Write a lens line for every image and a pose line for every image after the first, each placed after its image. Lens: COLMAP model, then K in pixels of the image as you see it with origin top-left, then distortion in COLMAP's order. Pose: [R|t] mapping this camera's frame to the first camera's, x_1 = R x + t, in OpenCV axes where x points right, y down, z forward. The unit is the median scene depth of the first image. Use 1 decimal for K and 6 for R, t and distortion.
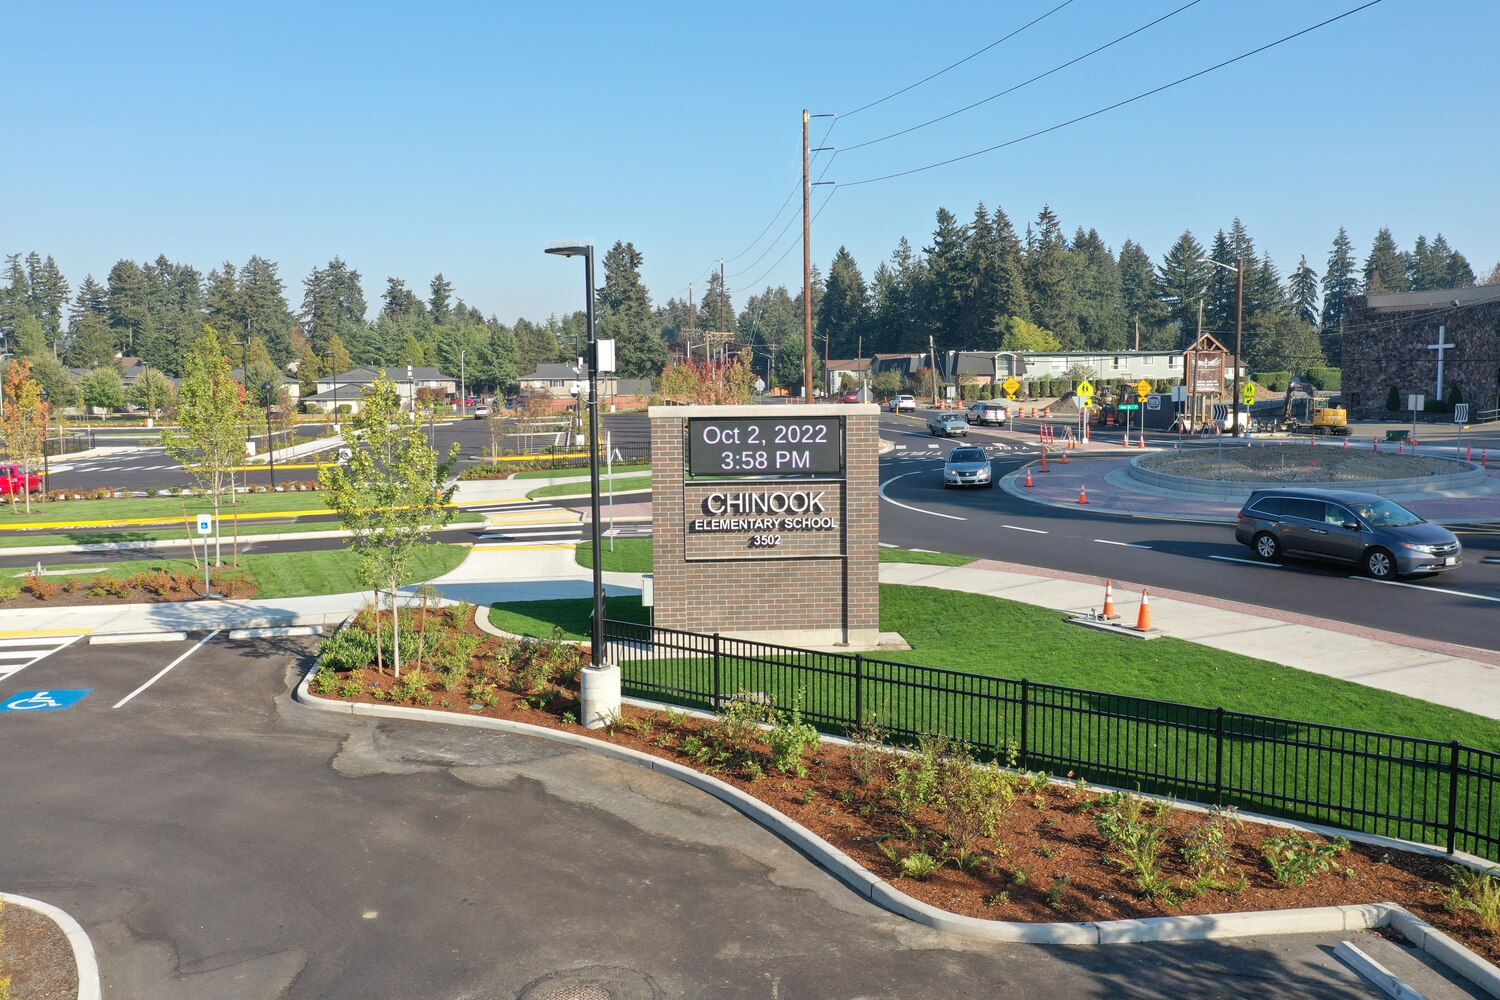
lens RADIAL K [[1192.9, 0, 750.9], [0, 1192.9, 475.7], [0, 0, 1]] dist [0.005139, -0.008115]
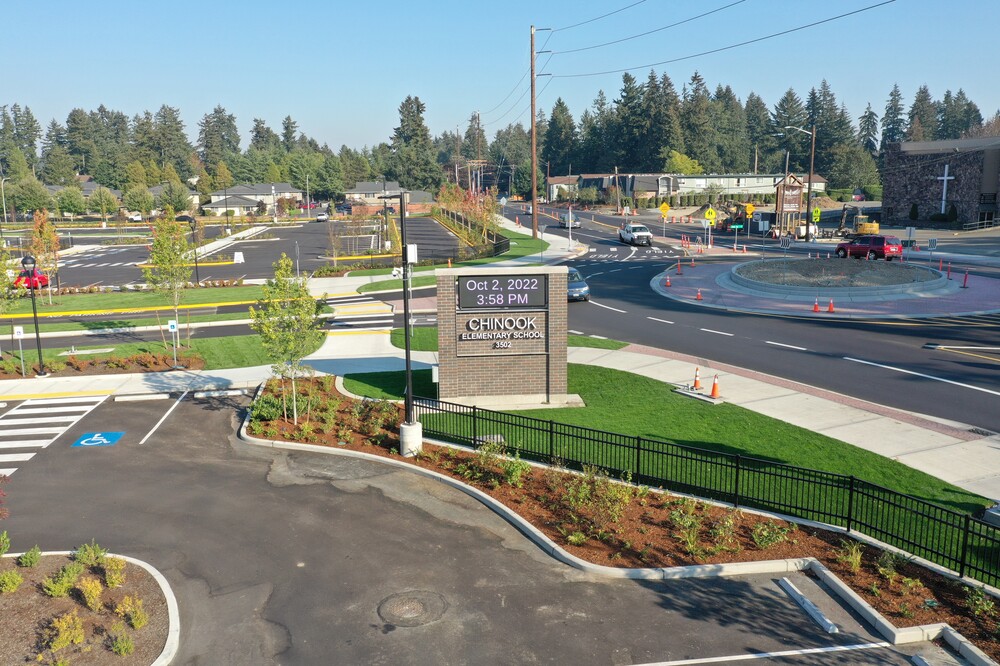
lens RADIAL K [[795.2, 0, 500.6], [0, 795.2, 316.8], [0, 0, 1]] dist [0.005139, -0.008115]
pose [[0.999995, -0.002368, 0.002208, 0.005592], [0.002169, 0.996280, 0.086153, -0.069765], [-0.002403, -0.086148, 0.996279, -0.127438]]
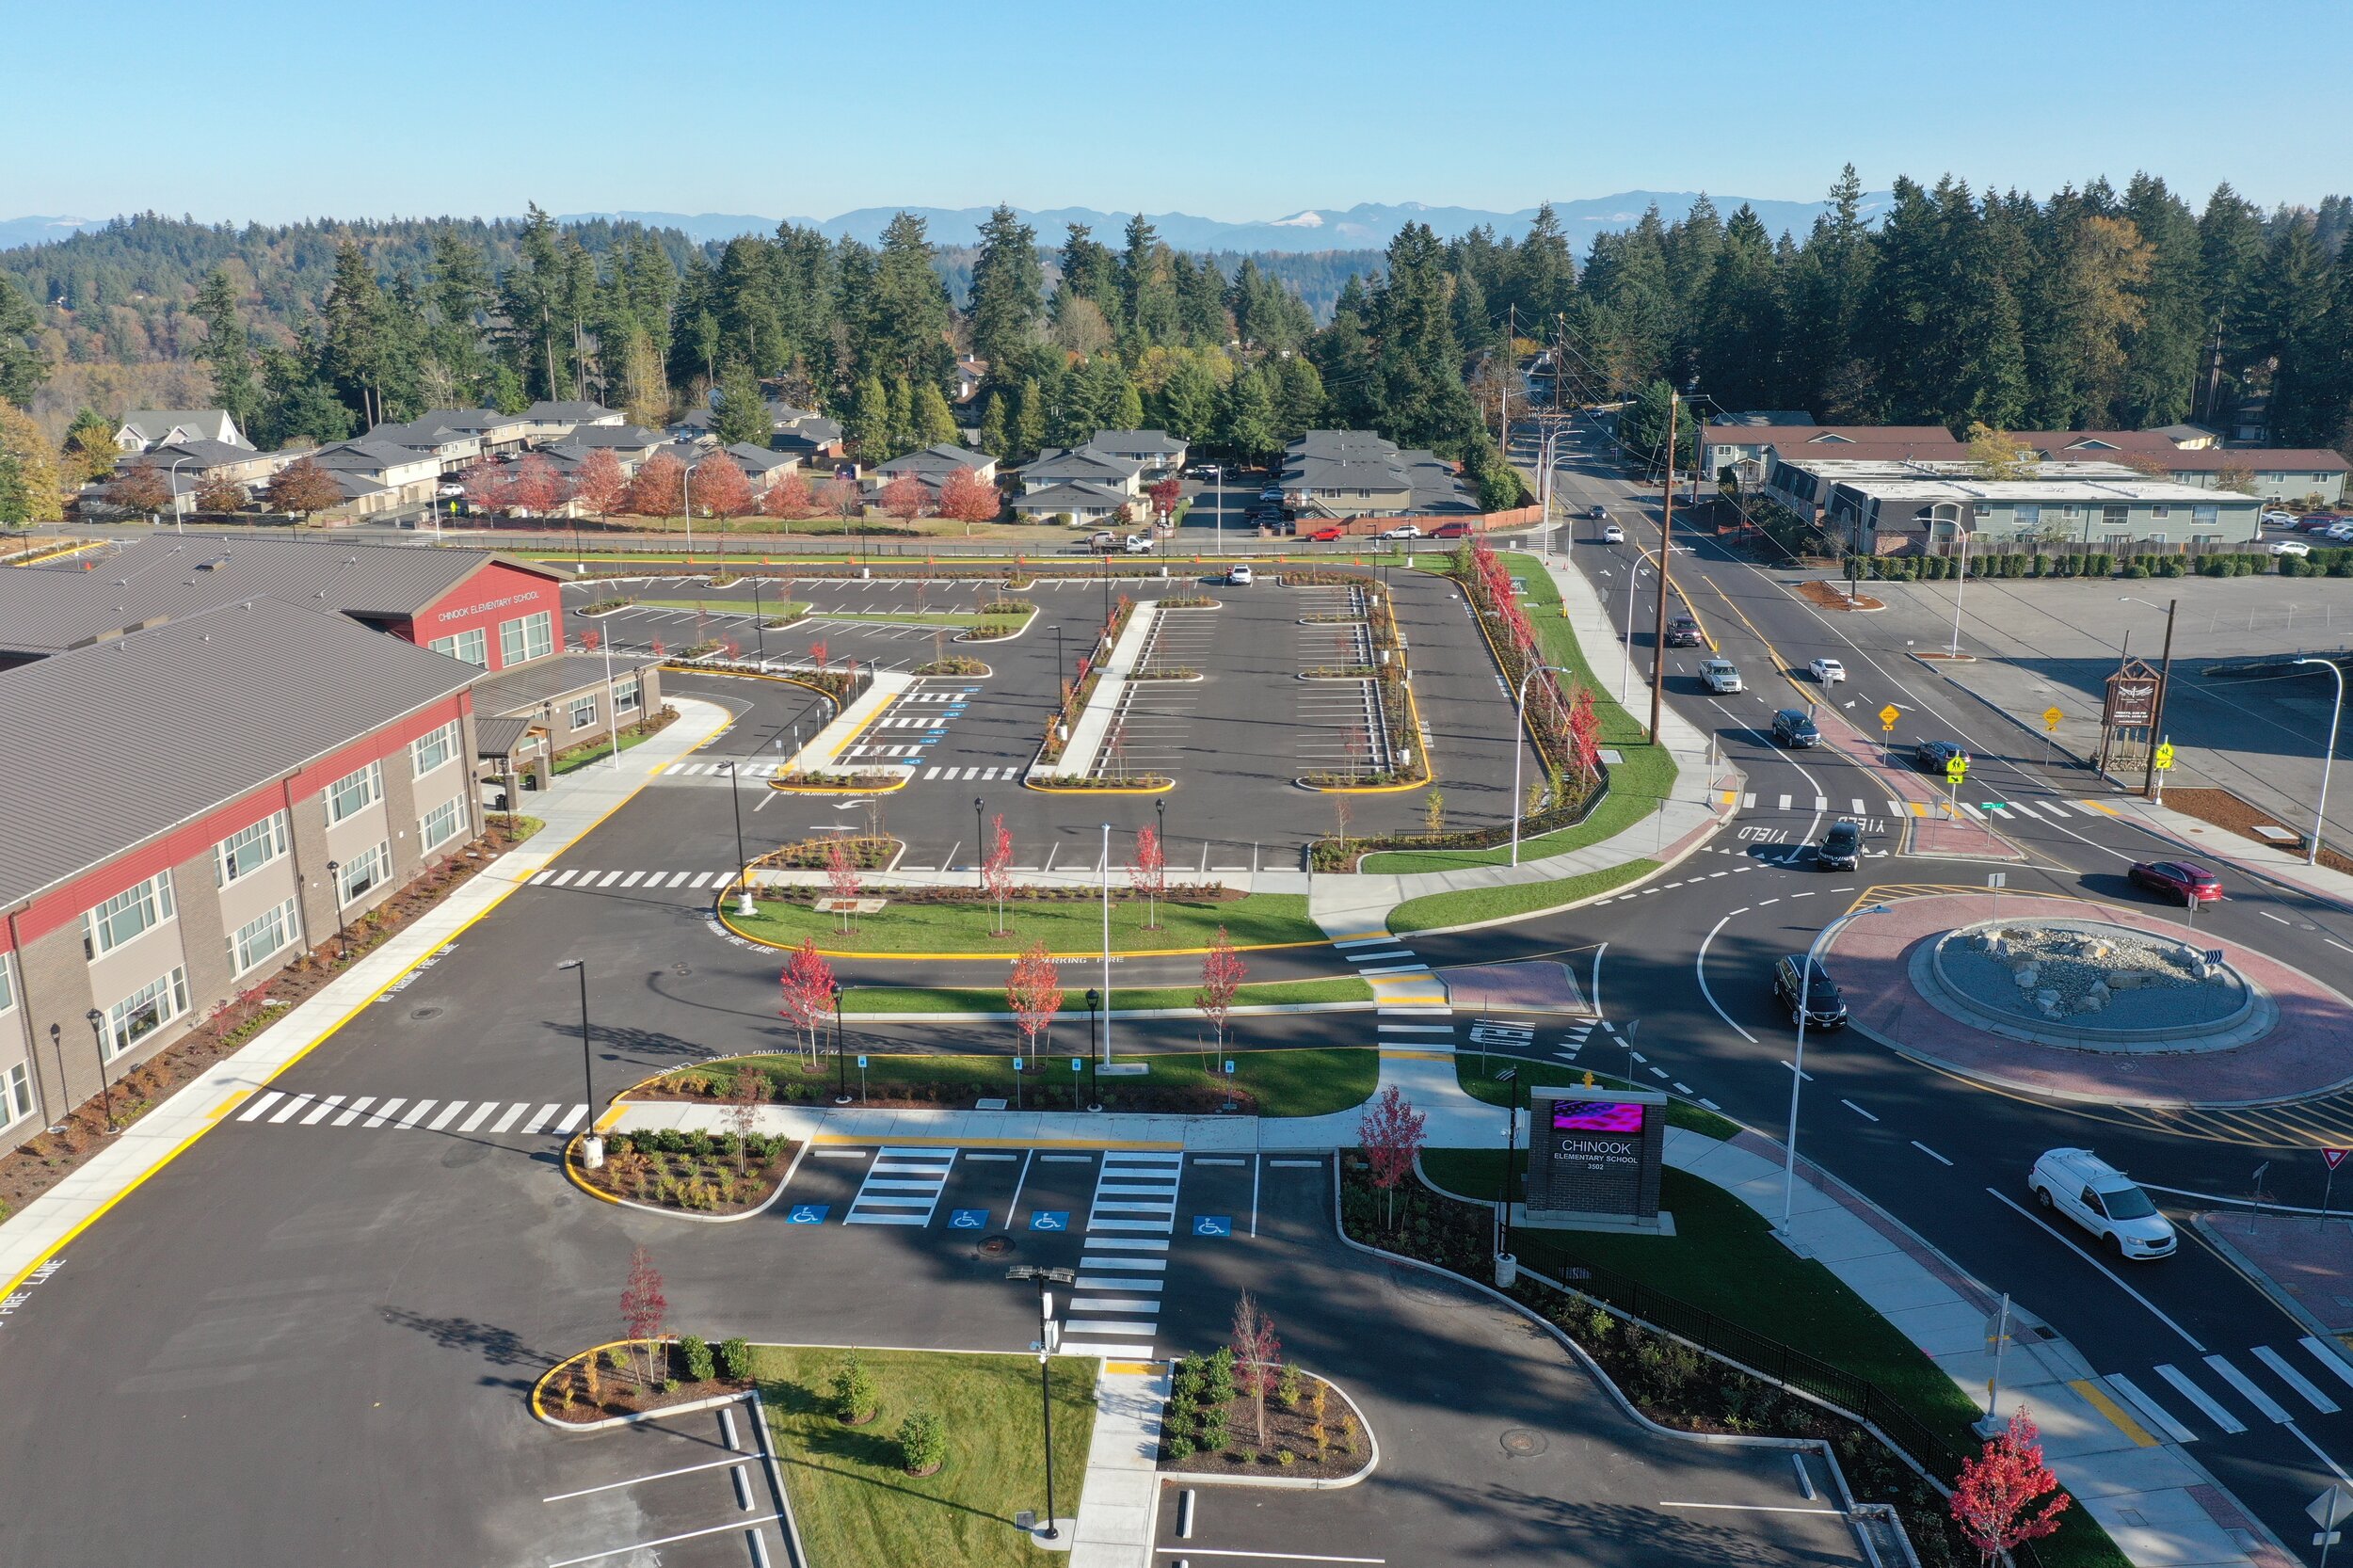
lens RADIAL K [[1871.2, 0, 1177.9], [0, 1871.2, 745.9], [0, 0, 1]] dist [0.005139, -0.008115]
pose [[0.977870, 0.059705, -0.200512, -0.055805], [-0.024889, 0.984807, 0.171857, -0.802029], [0.207727, -0.163063, 0.964500, -1.331338]]
